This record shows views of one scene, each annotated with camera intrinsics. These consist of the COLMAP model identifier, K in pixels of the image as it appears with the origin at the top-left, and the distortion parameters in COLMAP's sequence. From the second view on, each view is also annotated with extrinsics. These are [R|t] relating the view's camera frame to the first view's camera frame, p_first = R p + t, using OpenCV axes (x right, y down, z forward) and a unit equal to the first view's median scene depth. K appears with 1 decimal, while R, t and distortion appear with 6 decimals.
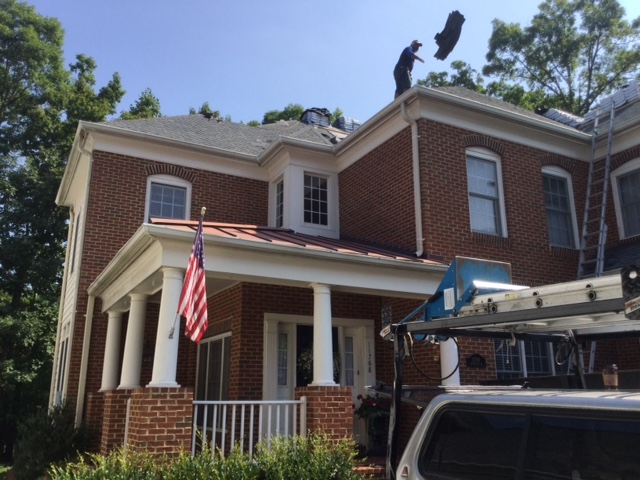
lens RADIAL K [[583.1, 0, 320.0], [0, 583.1, 240.0], [0, 0, 1]] dist [0.127165, -0.254743]
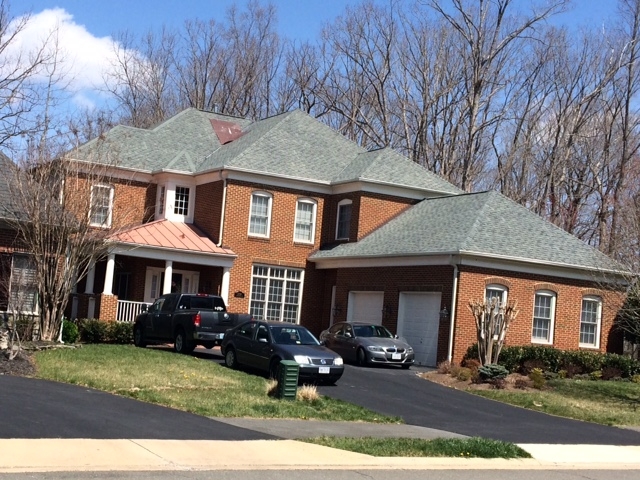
lens RADIAL K [[1079.9, 0, 320.0], [0, 1079.9, 240.0], [0, 0, 1]] dist [-0.009980, -0.035496]
pose [[0.995627, 0.087042, 0.033932, 0.159815], [-0.091661, 0.980340, 0.174734, -0.289895], [-0.018056, -0.177080, 0.984031, -1.172917]]
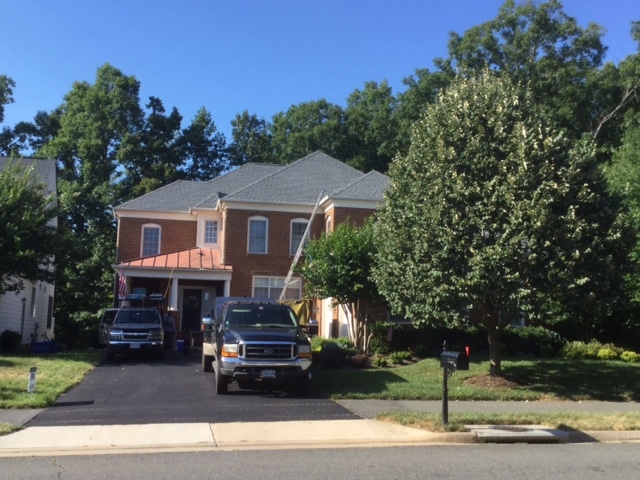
lens RADIAL K [[743.7, 0, 320.0], [0, 743.7, 240.0], [0, 0, 1]] dist [0.068887, -0.006088]
pose [[0.956026, -0.014173, -0.292938, 0.627464], [0.051996, 0.991200, 0.121737, -0.185612], [0.288634, -0.131615, 0.948350, -0.817819]]
